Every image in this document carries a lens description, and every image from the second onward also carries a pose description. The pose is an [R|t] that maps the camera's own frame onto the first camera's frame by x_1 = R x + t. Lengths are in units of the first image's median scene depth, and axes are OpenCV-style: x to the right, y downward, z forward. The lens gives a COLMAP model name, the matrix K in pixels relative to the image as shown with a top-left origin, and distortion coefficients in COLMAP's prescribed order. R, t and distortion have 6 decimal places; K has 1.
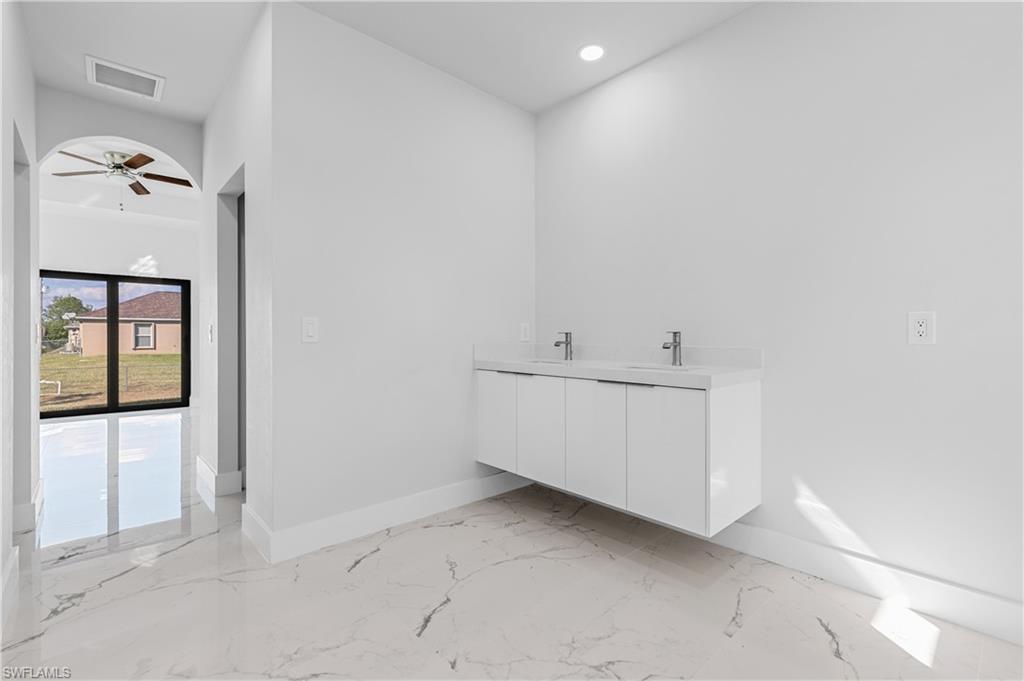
lens RADIAL K [[465.1, 0, 510.7], [0, 465.1, 336.3], [0, 0, 1]] dist [0.001454, -0.000026]
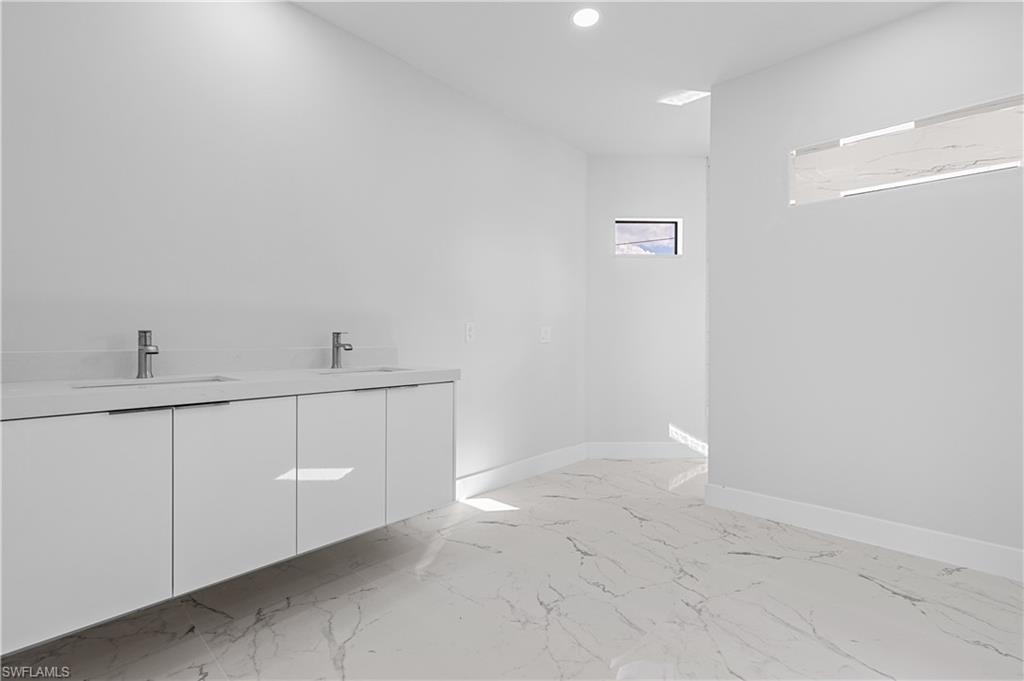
lens RADIAL K [[465.1, 0, 510.7], [0, 465.1, 336.3], [0, 0, 1]] dist [0.001454, -0.000026]
pose [[-0.098680, 0.000704, 0.995119, -0.667906], [-0.000599, 1.000000, -0.000766, -0.002370], [-0.995119, -0.000671, -0.098679, 0.801877]]
